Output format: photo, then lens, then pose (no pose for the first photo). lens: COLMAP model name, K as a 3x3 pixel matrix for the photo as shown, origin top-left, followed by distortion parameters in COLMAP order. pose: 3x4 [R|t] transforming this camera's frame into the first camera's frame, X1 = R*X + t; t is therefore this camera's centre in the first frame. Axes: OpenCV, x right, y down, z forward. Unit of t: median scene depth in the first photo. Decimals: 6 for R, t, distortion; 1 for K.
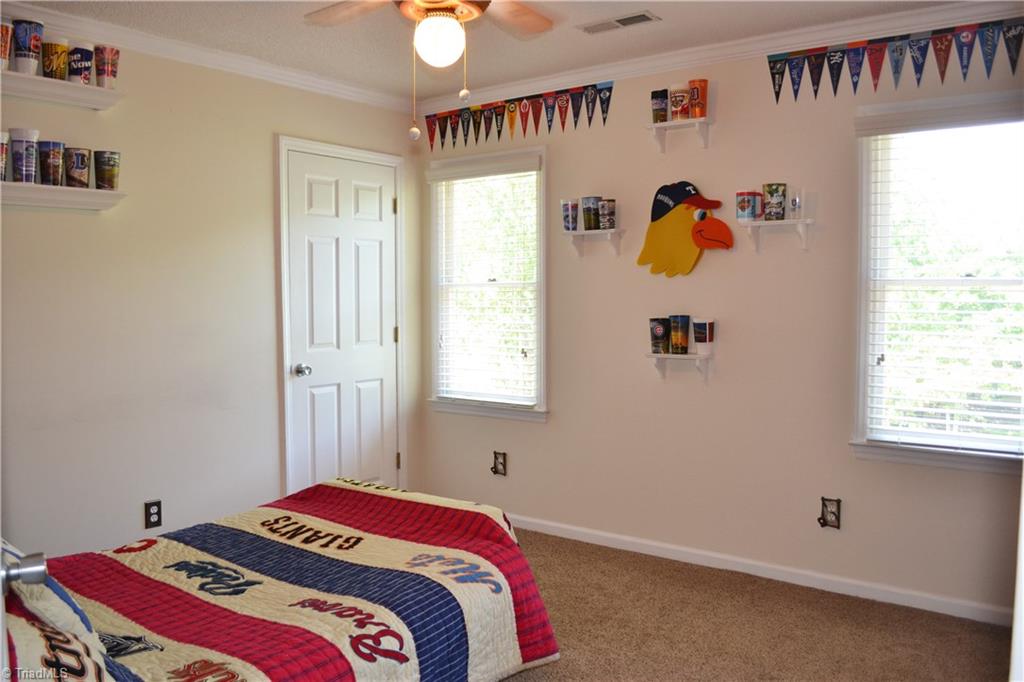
lens RADIAL K [[768.2, 0, 496.8], [0, 768.2, 340.1], [0, 0, 1]] dist [-0.063802, -0.001555]
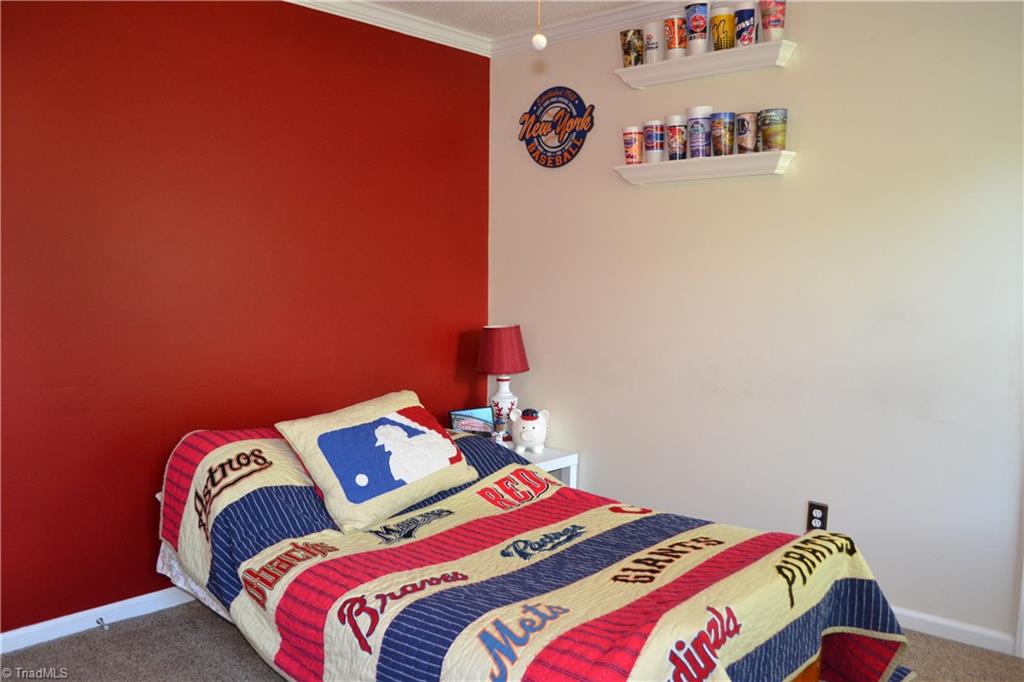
lens RADIAL K [[818.2, 0, 512.0], [0, 818.2, 341.0], [0, 0, 1]] dist [-0.086996, -0.001737]
pose [[-0.046514, 0.085482, -0.995253, 0.609582], [-0.067408, 0.993792, 0.088507, -0.039810], [0.996641, 0.071205, -0.040463, 0.884213]]
